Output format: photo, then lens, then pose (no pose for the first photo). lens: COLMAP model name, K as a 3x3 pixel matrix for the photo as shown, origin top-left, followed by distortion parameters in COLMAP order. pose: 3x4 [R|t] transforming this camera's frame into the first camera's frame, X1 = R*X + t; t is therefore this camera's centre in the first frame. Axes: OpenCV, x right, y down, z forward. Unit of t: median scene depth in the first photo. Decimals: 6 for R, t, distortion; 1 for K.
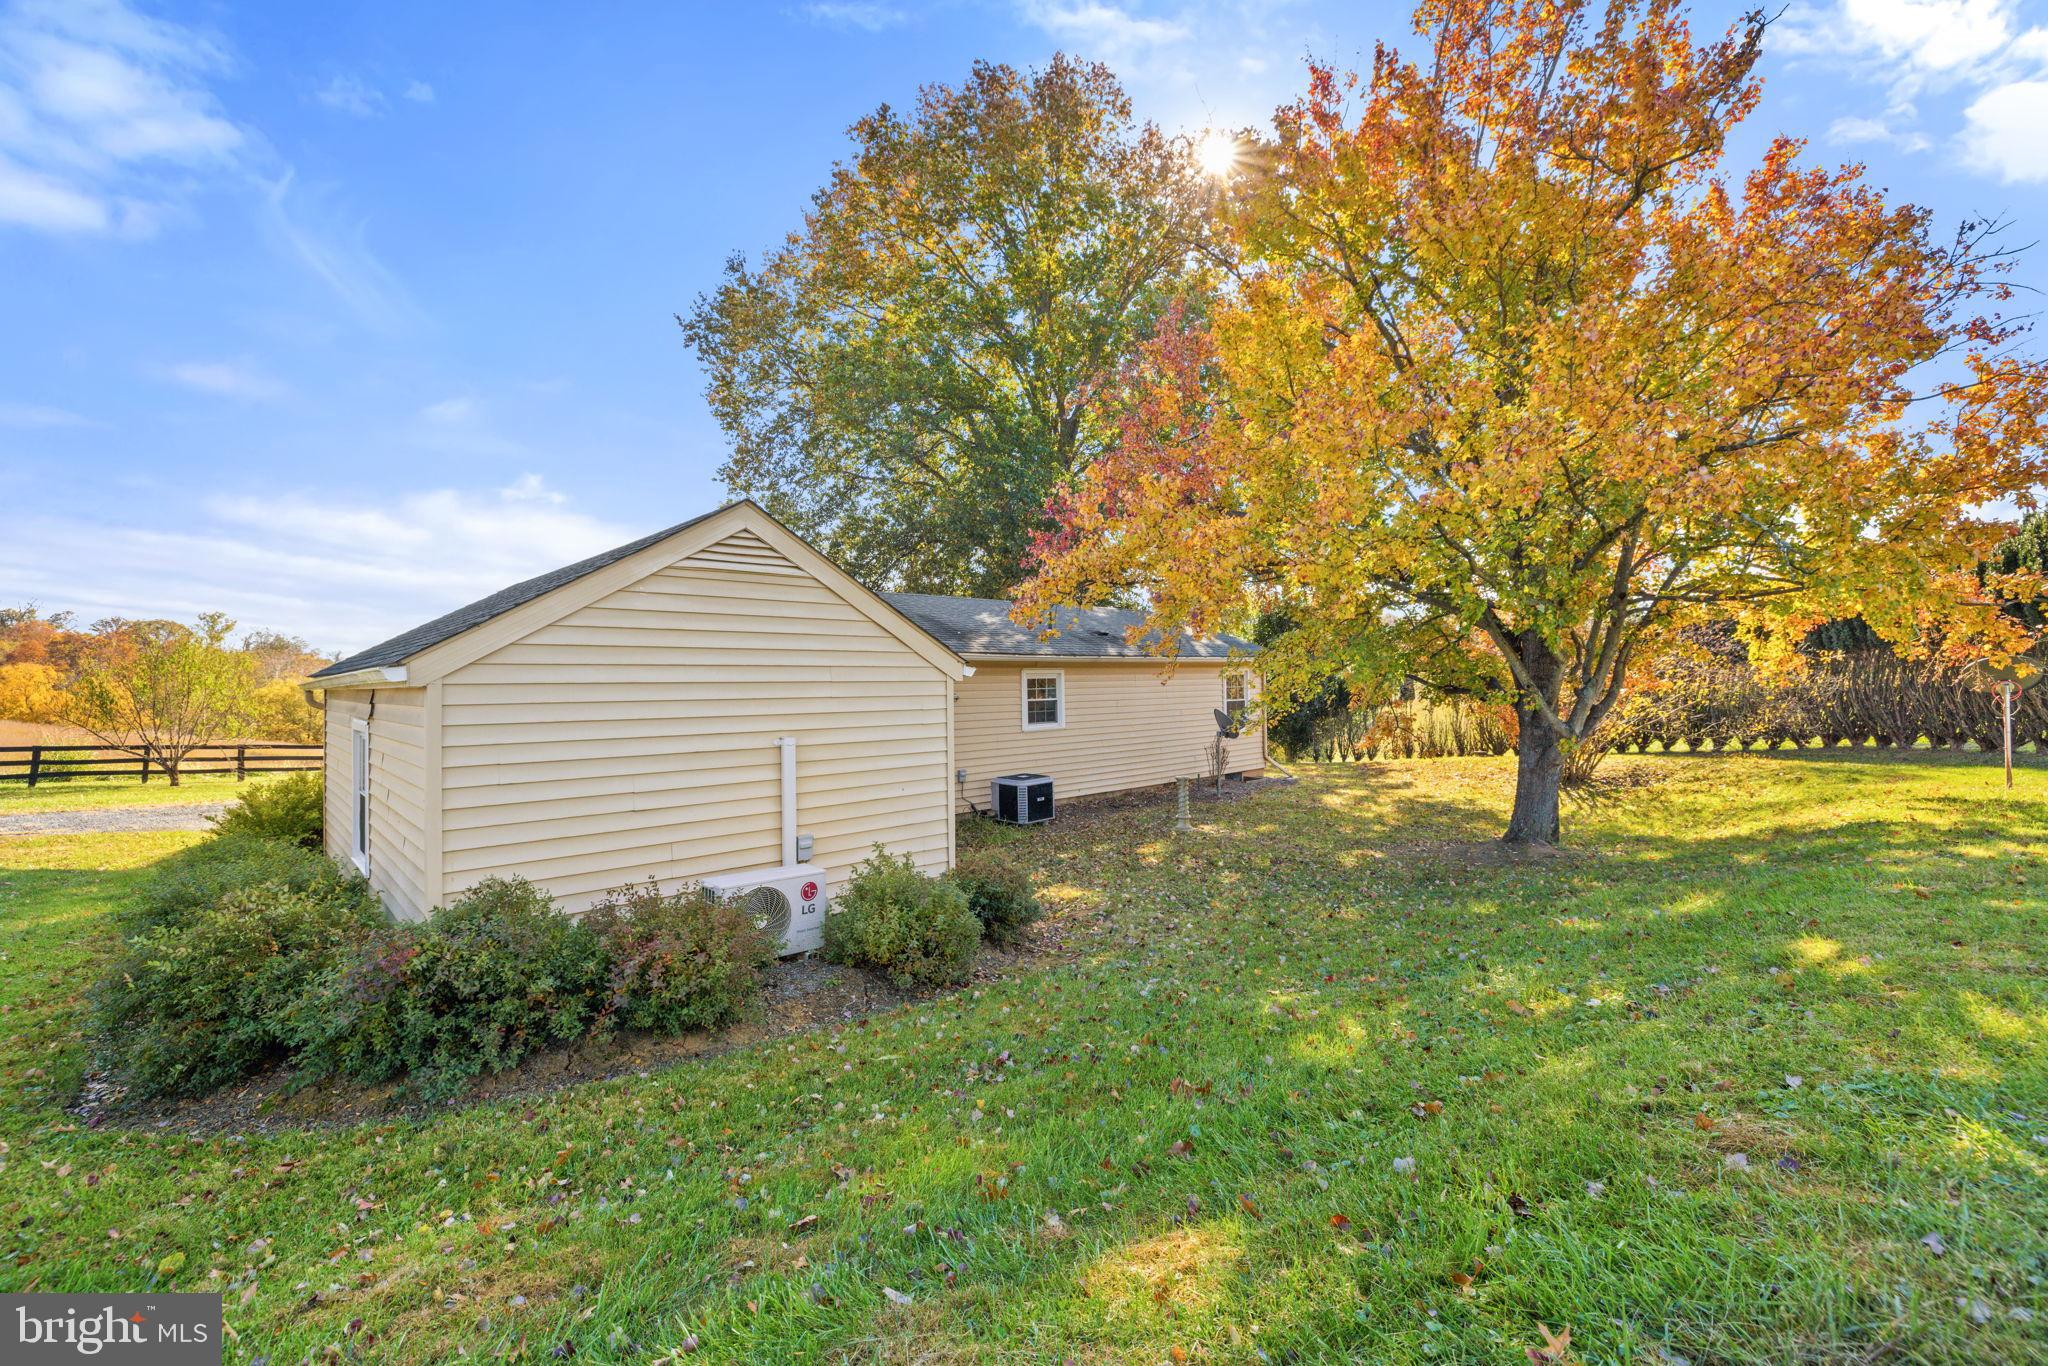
lens RADIAL K [[857.7, 0, 1015.1], [0, 857.7, 674.3], [0, 0, 1]] dist [0.000184, -0.000074]
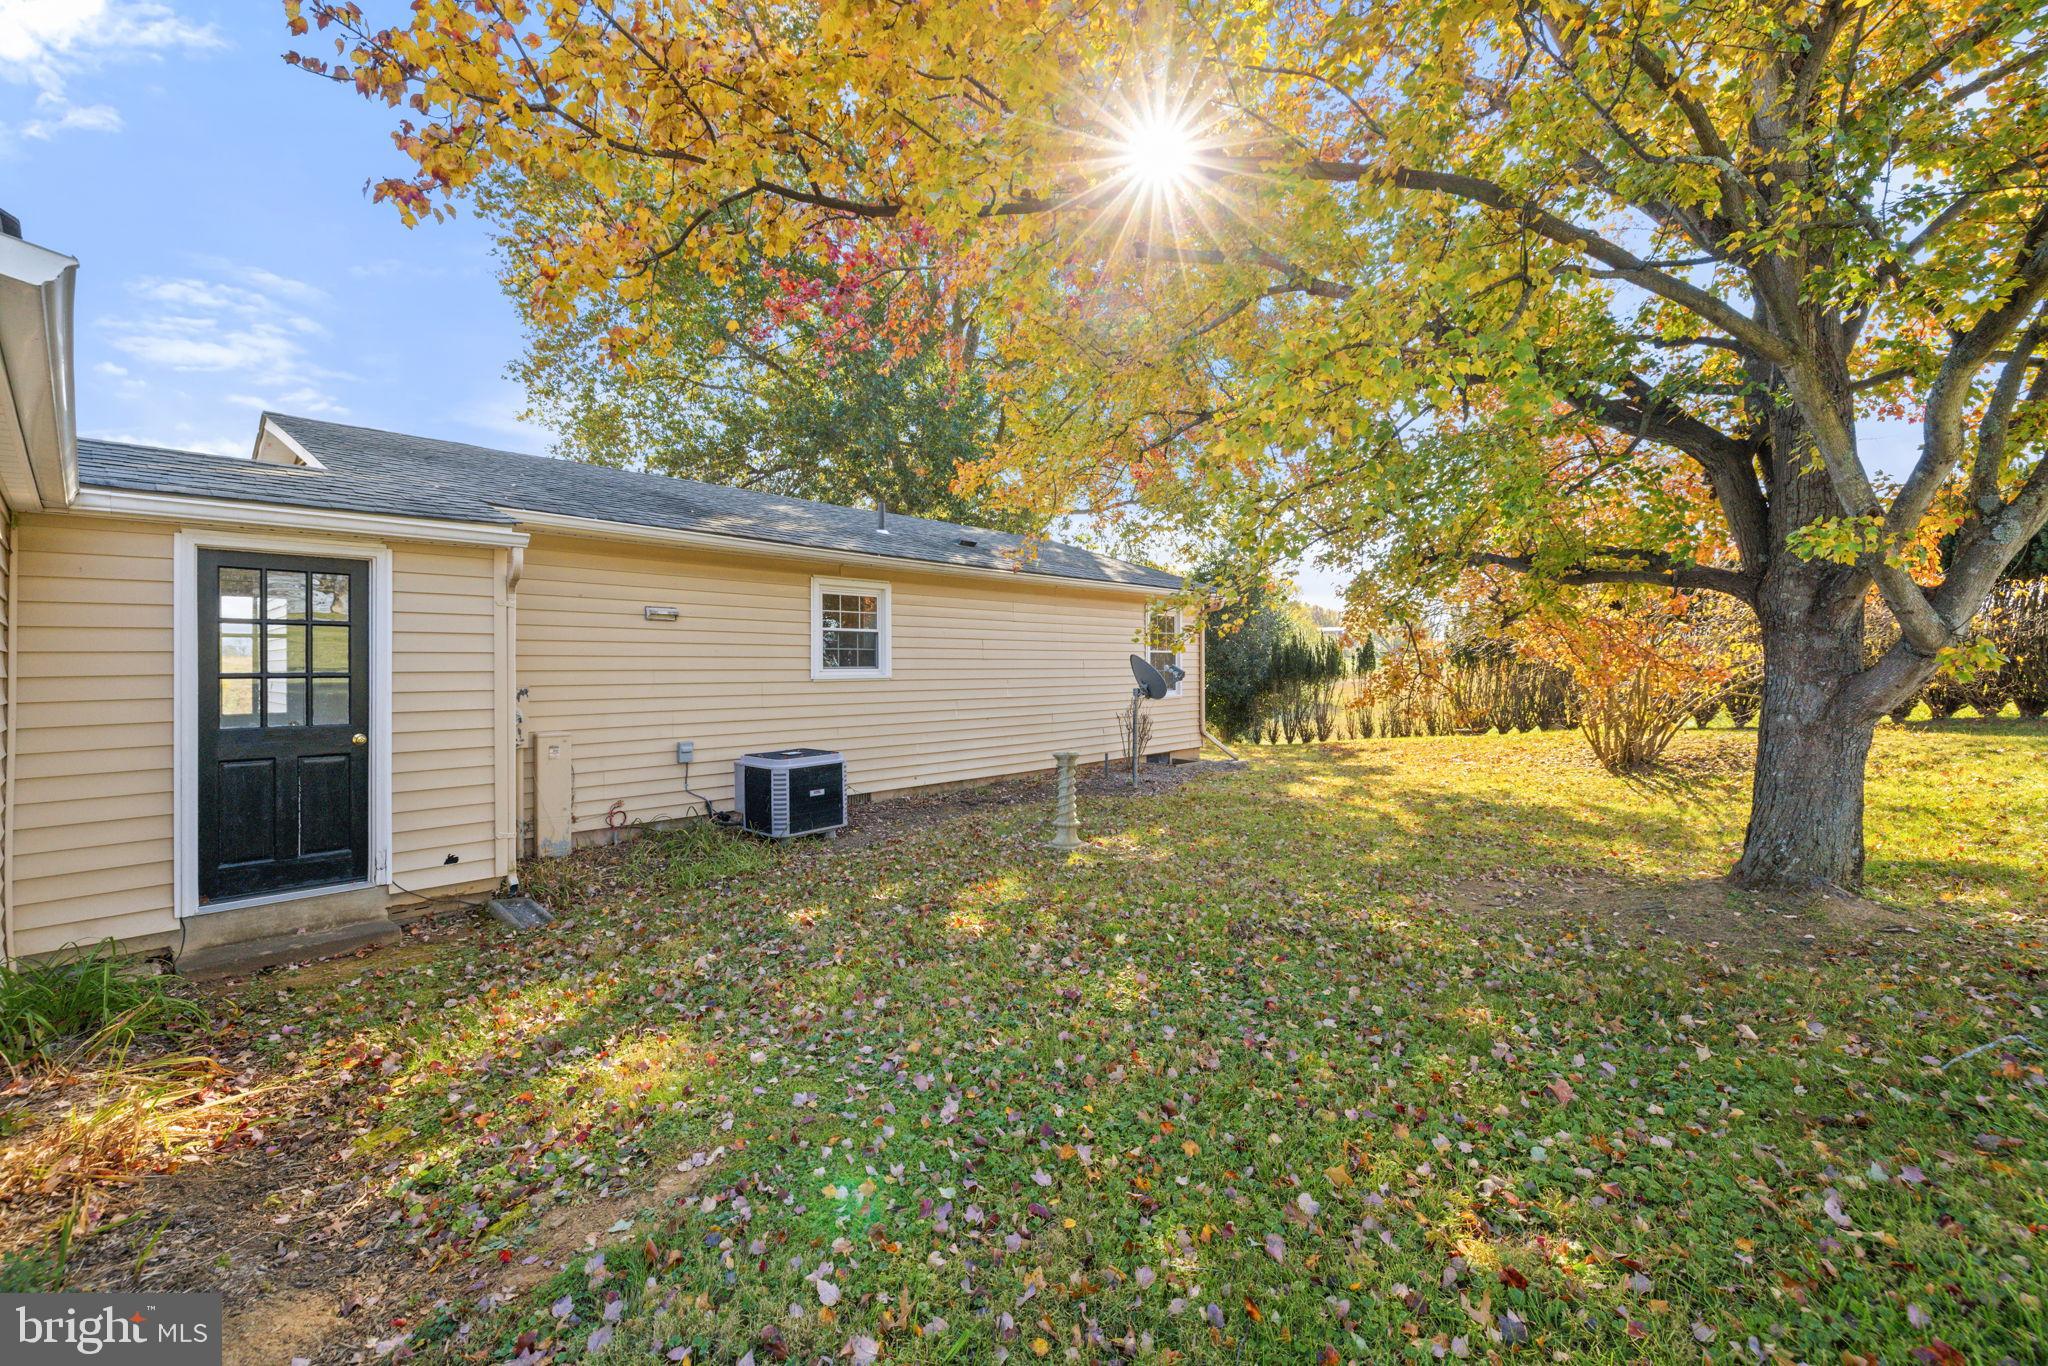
lens RADIAL K [[857.7, 0, 1015.1], [0, 857.7, 674.3], [0, 0, 1]] dist [0.000184, -0.000074]
pose [[0.996925, 0.008031, 0.077951, 0.093184], [-0.009007, 0.999885, 0.012185, 0.048711], [-0.077844, -0.012850, 0.996883, 0.350098]]
